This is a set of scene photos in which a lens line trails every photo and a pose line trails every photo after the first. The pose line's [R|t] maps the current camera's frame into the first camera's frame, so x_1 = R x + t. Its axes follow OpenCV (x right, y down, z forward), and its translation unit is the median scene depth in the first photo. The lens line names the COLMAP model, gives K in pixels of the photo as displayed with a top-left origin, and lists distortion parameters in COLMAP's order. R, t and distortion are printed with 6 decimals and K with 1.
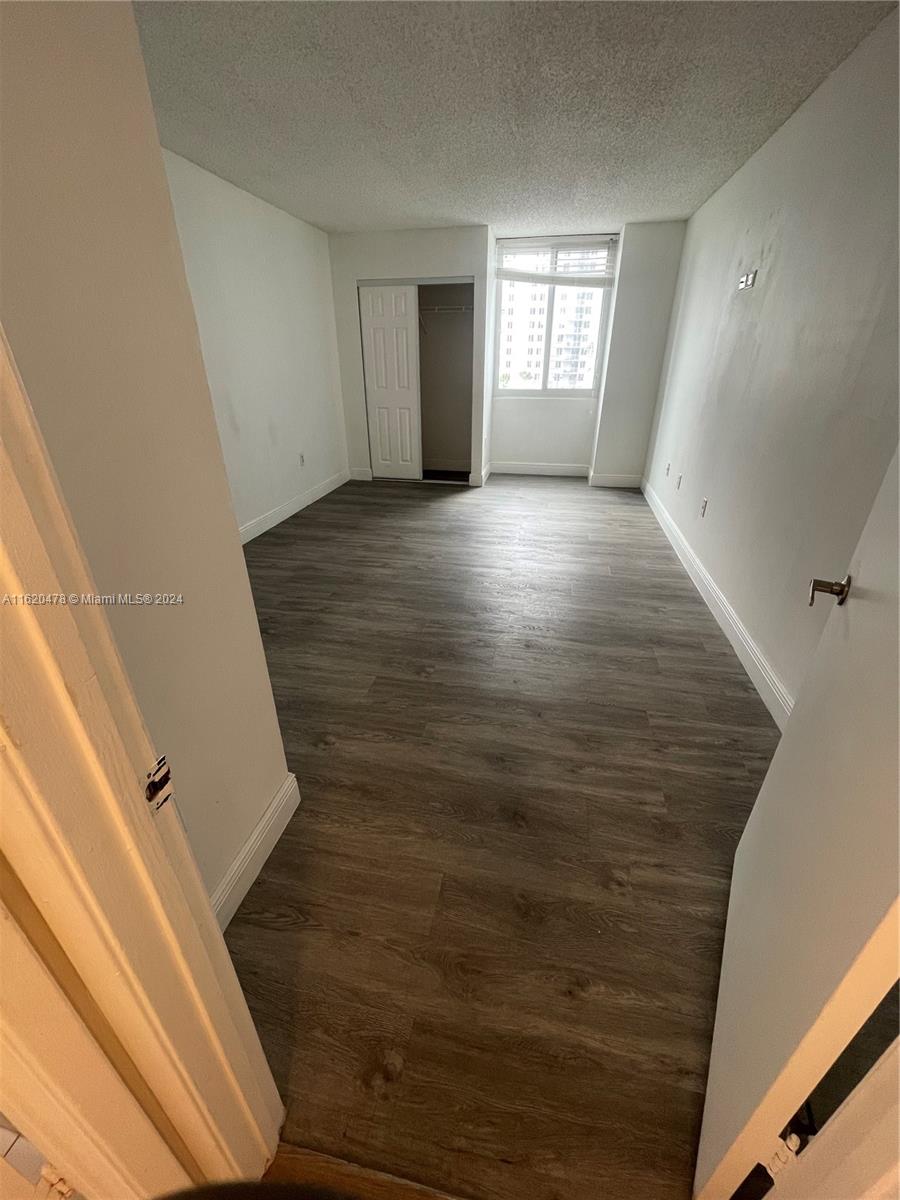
lens RADIAL K [[483.5, 0, 447.8], [0, 483.5, 592.9], [0, 0, 1]] dist [-0.000025, -0.000284]
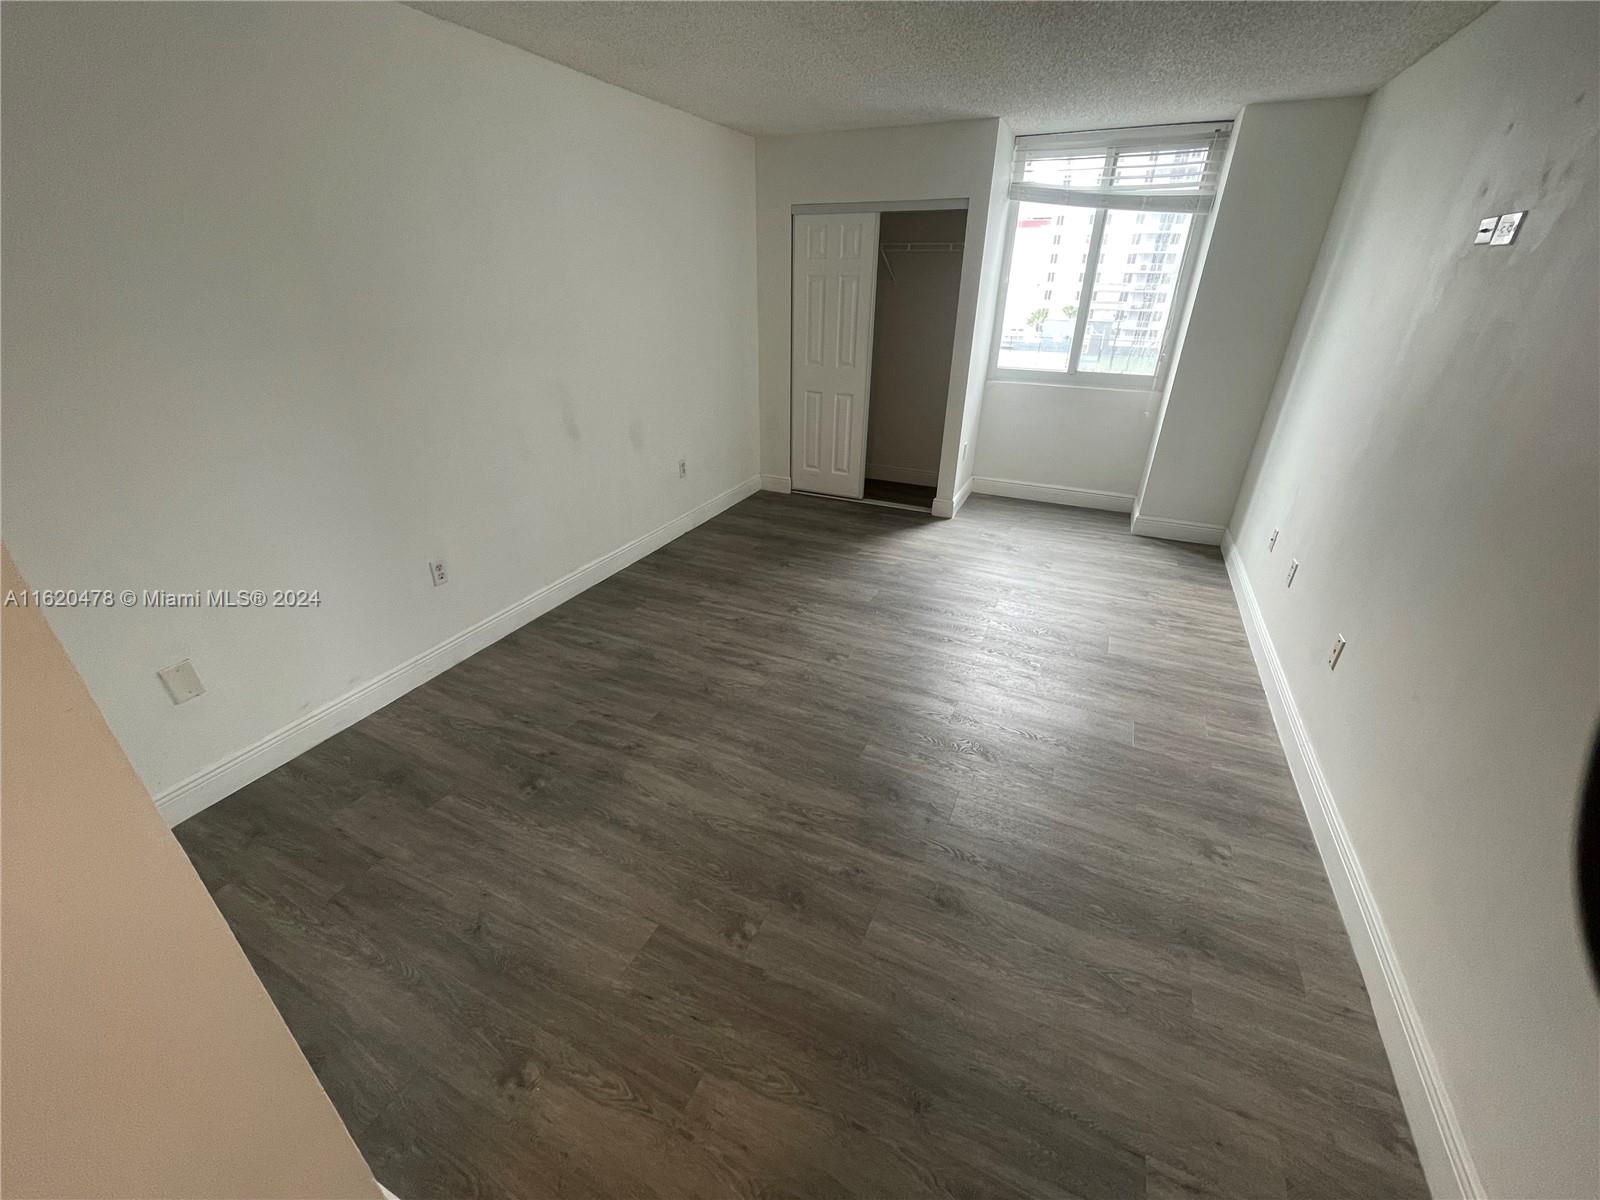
lens RADIAL K [[642.5, 0, 794.4], [0, 642.5, 599.6], [0, 0, 1]] dist [-0.003163, 0.000284]
pose [[0.972974, 0.114281, -0.200652, 0.071347], [-0.112797, 0.993439, 0.018854, -0.146774], [0.201491, 0.004289, 0.979481, 0.159315]]
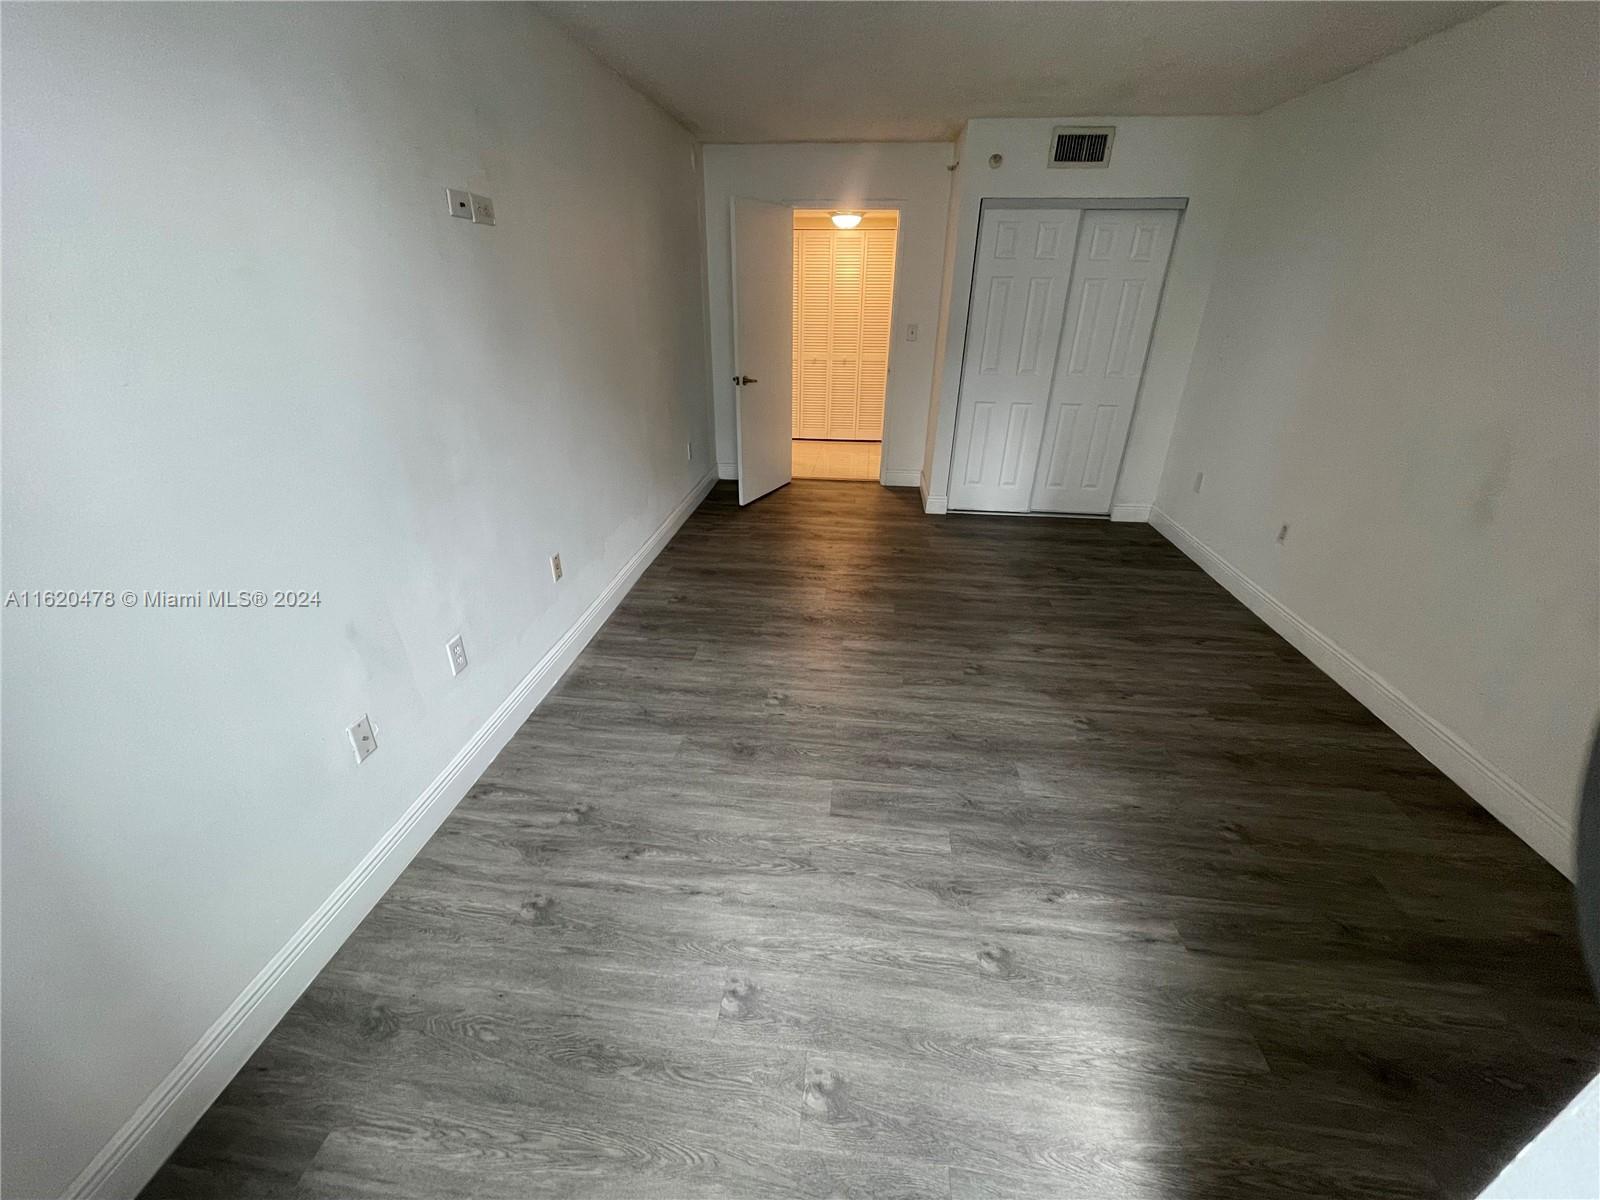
lens RADIAL K [[633.1, 0, 790.4], [0, 633.1, 600.3], [0, 0, 1]] dist [-0.001561, -0.000871]
pose [[-0.995932, 0.036044, -0.082583, 0.238466], [-0.043762, 0.607667, 0.792985, -0.674662], [0.078766, 0.793374, -0.603618, 1.276244]]
